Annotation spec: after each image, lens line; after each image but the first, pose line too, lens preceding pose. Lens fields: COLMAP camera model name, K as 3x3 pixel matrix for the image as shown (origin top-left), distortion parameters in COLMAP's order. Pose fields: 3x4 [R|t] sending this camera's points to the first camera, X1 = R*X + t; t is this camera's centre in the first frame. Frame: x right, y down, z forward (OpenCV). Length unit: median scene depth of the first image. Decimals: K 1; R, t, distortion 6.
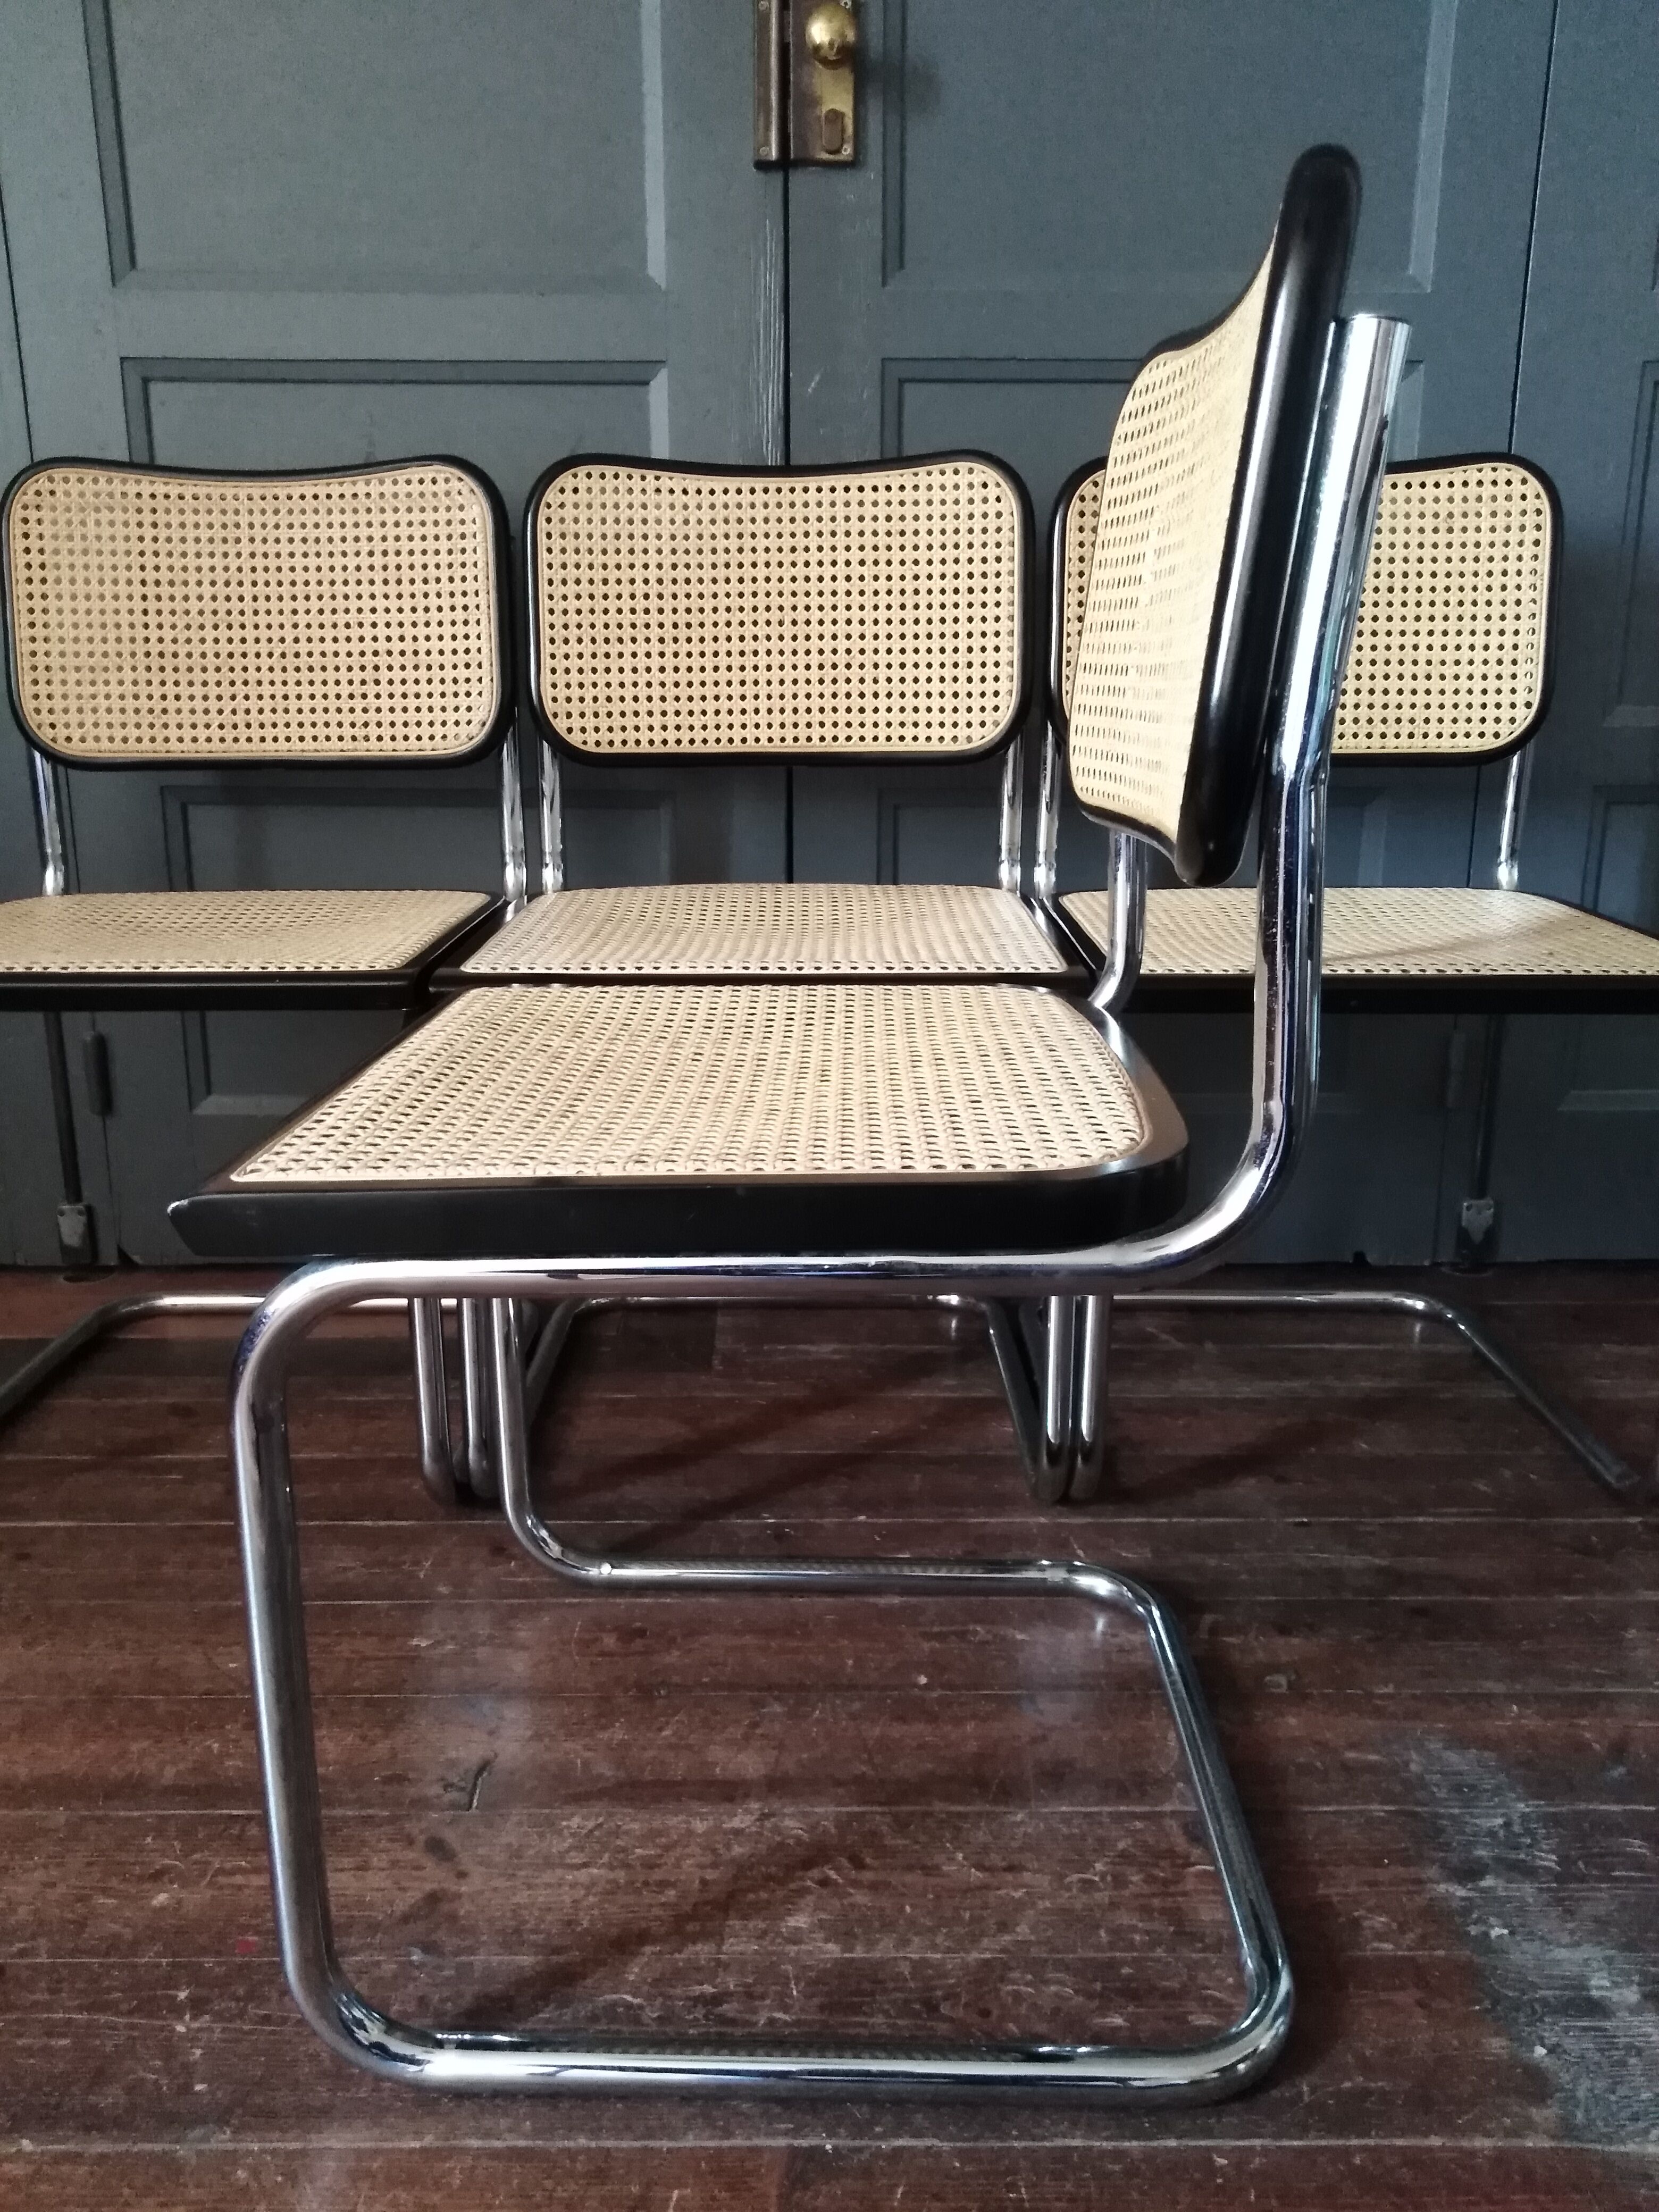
lens RADIAL K [[1634.0, 0, 839.7], [0, 1634.0, 1101.6], [0, 0, 1]] dist [-0.006490, 0.001511]
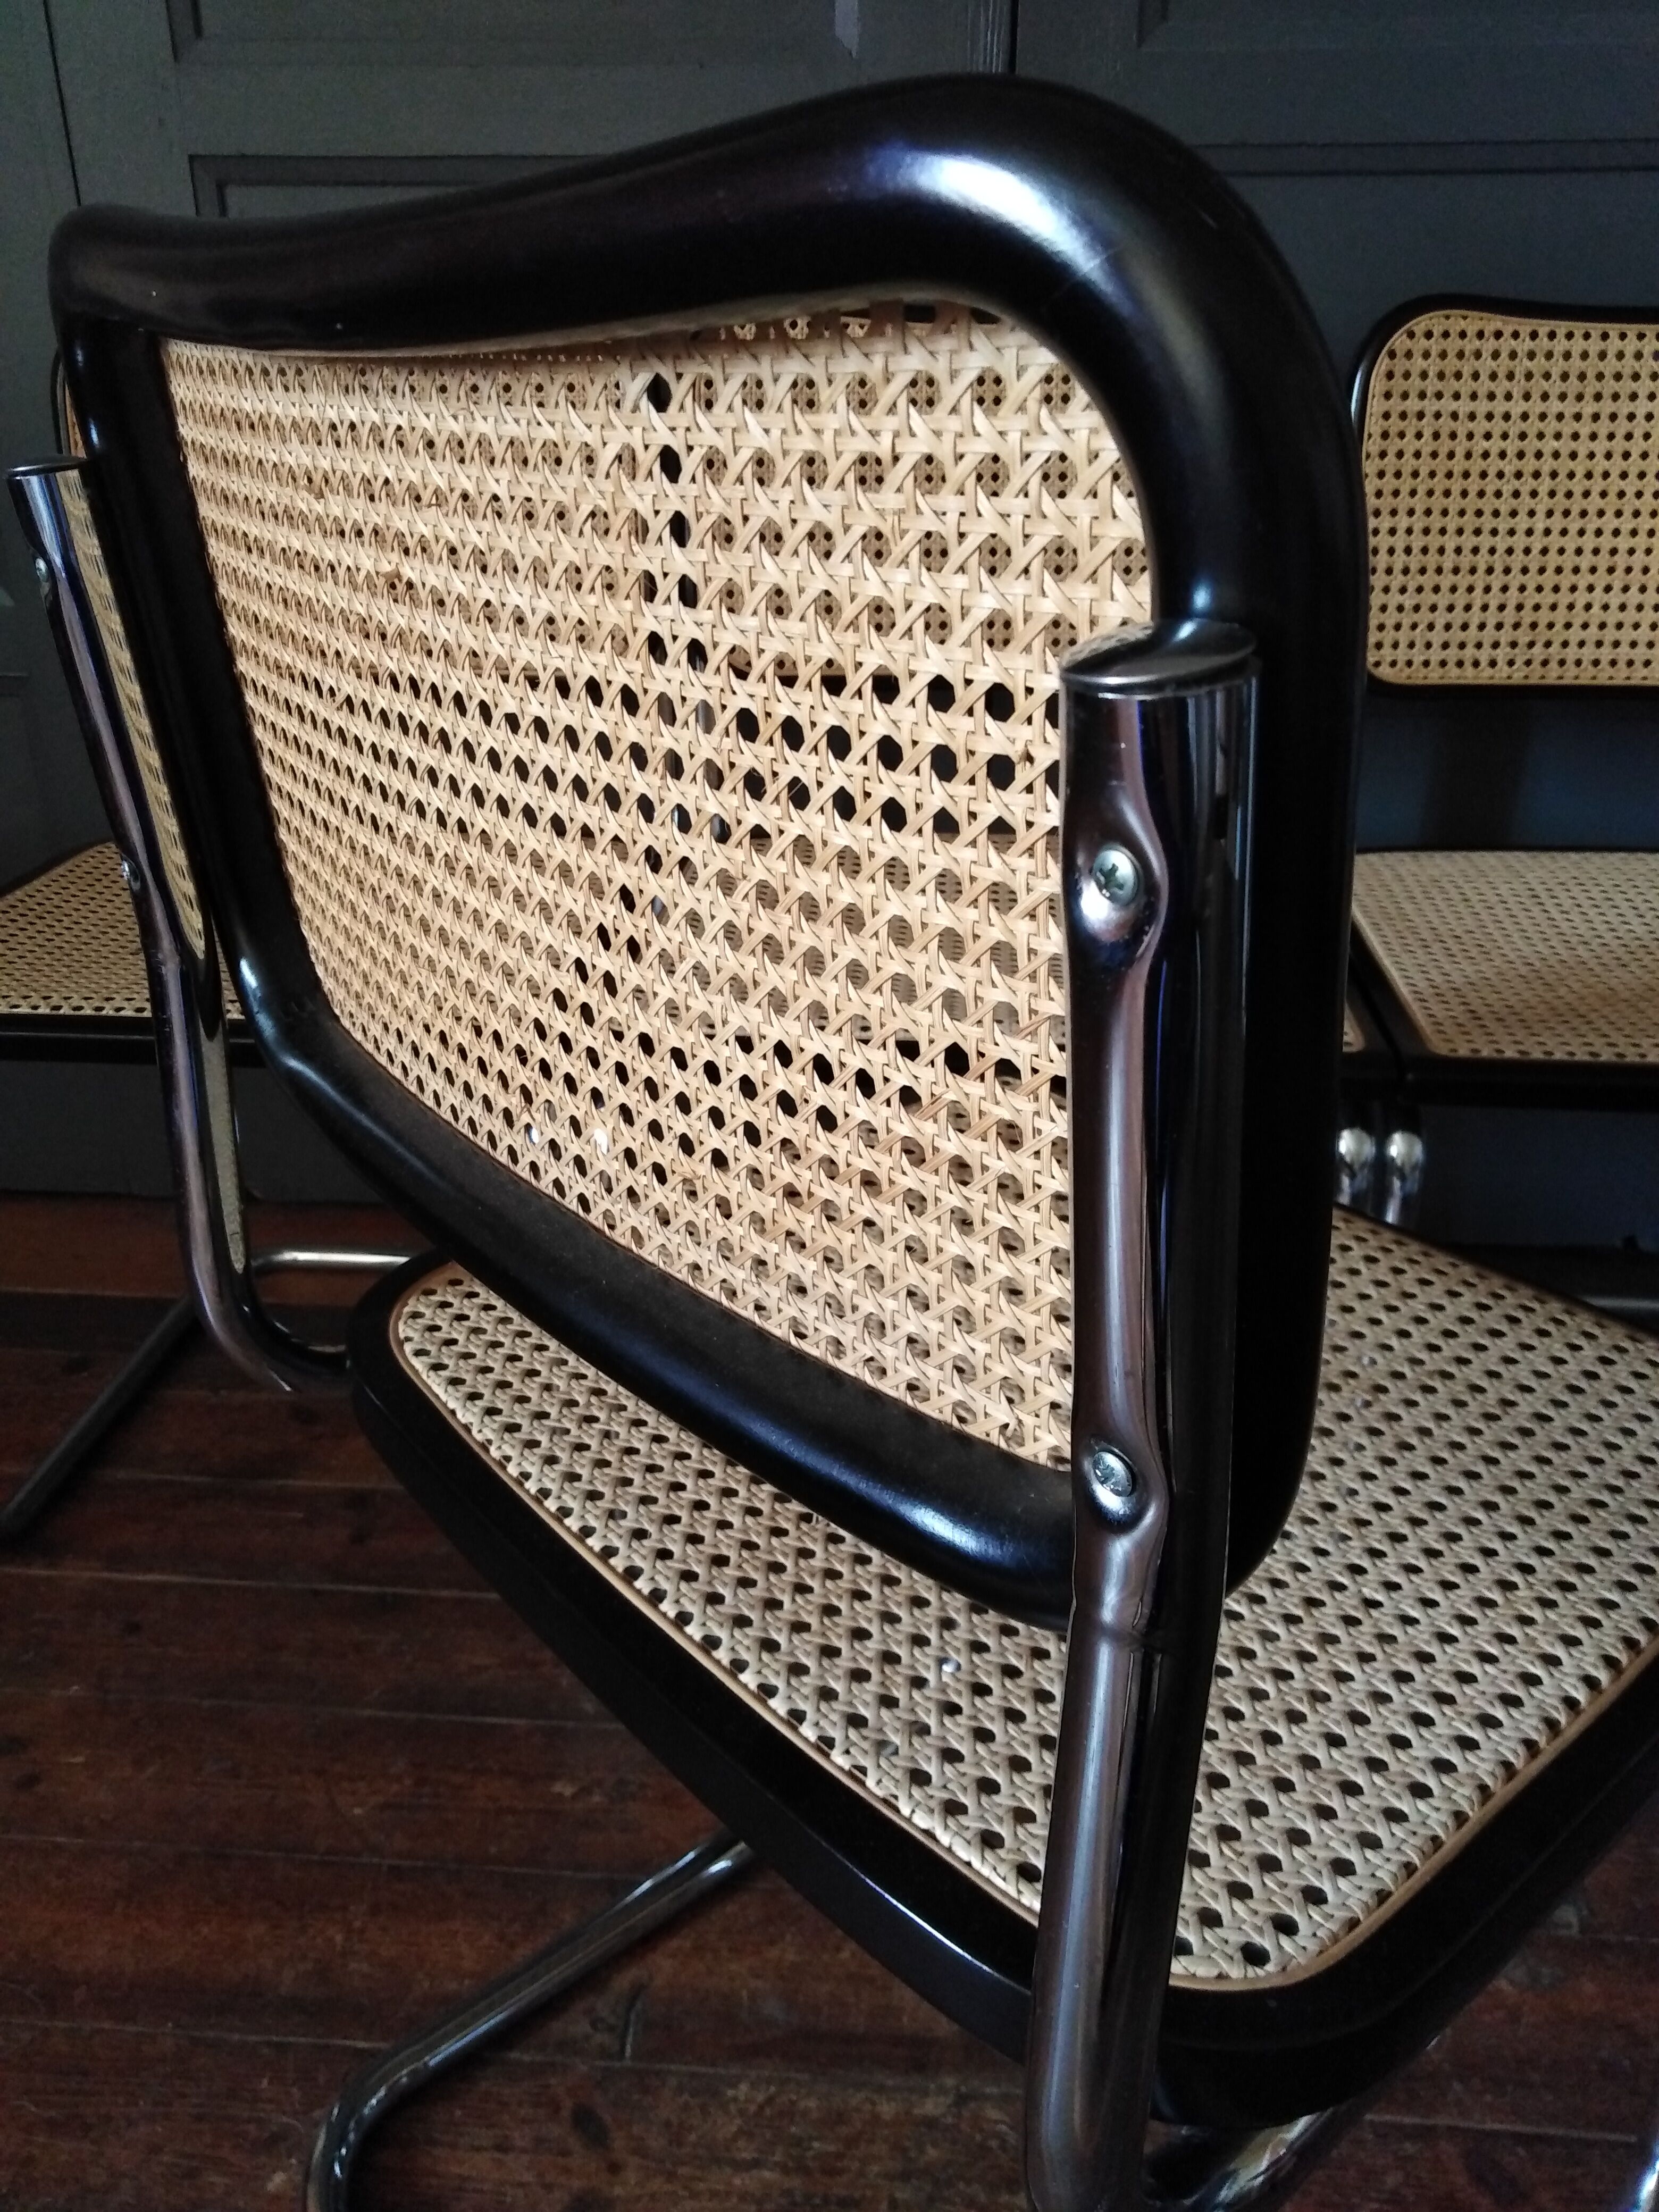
lens RADIAL K [[1634.0, 0, 841.5], [0, 1634.0, 1091.3], [0, 0, 1]] dist [-0.006490, 0.001511]
pose [[0.996388, 0.033180, -0.078165, -0.039226], [-0.019697, 0.985704, 0.167334, -0.147747], [0.082600, -0.165190, 0.982797, 0.159084]]
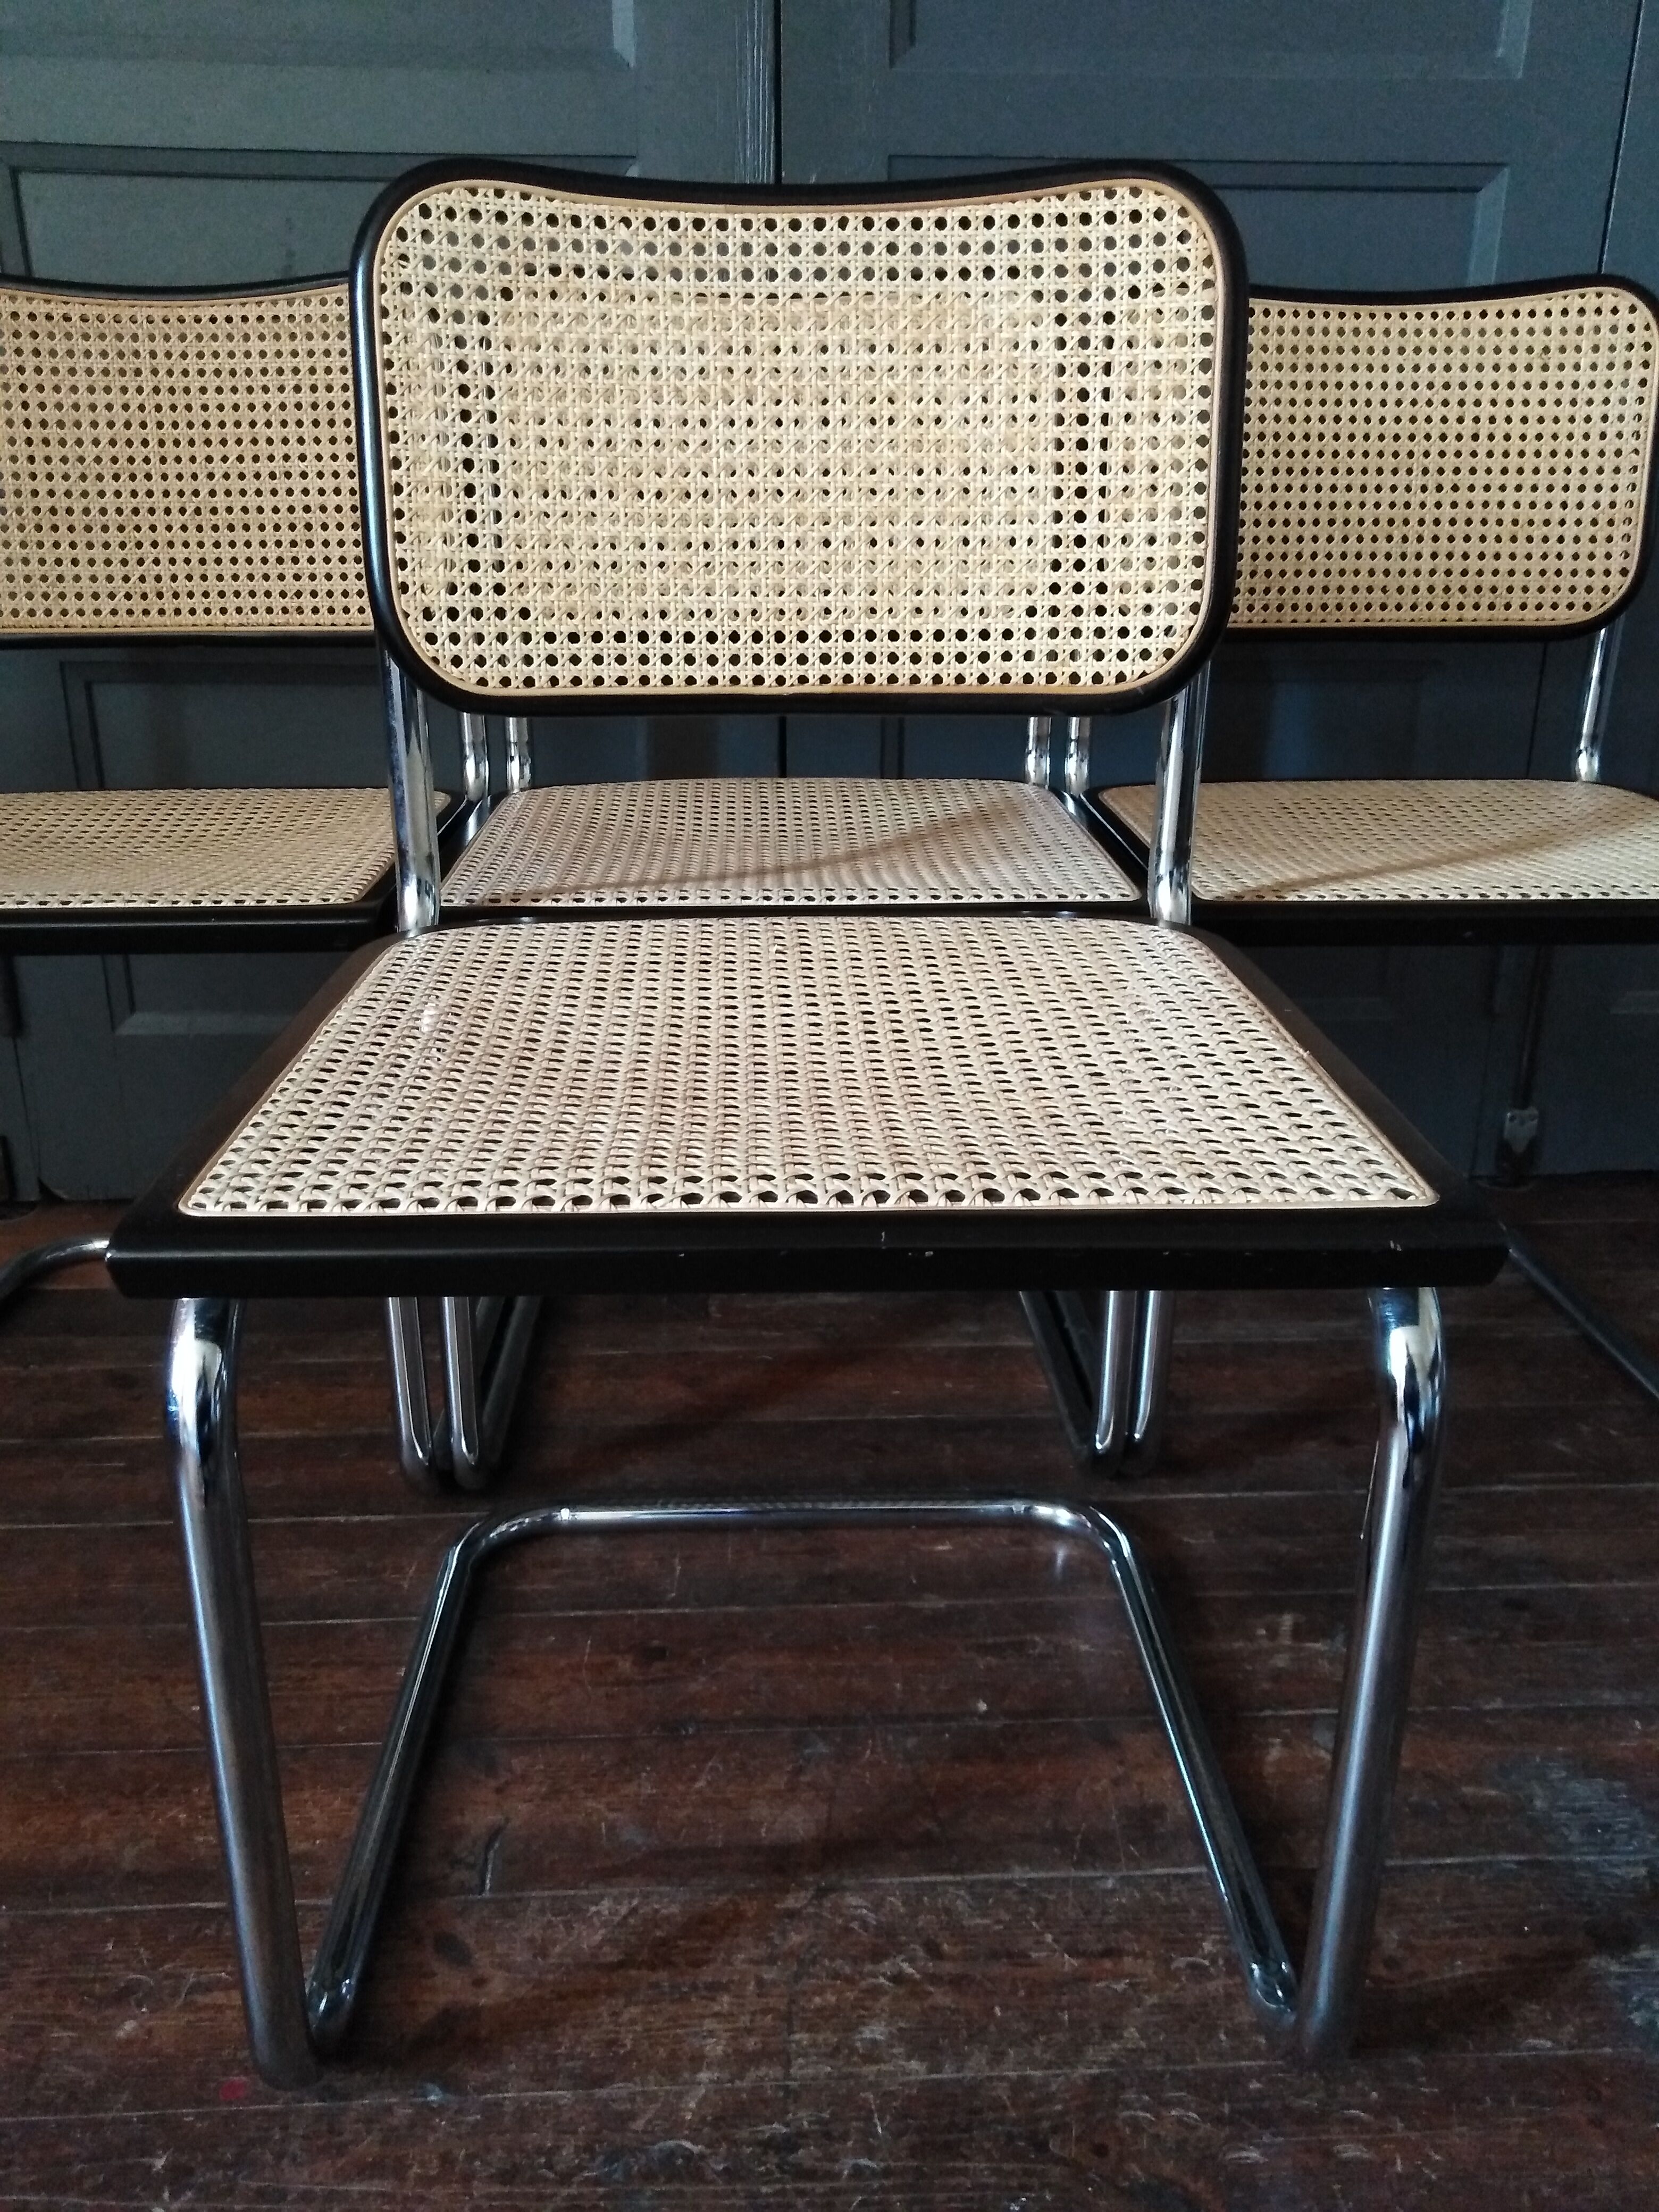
lens RADIAL K [[1634.0, 0, 835.0], [0, 1634.0, 1096.4], [0, 0, 1]] dist [-0.006490, 0.001511]
pose [[0.999188, -0.011816, 0.038511, -0.044429], [0.008217, 0.995698, 0.092296, -0.044851], [-0.039436, -0.091905, 0.994987, 0.109524]]
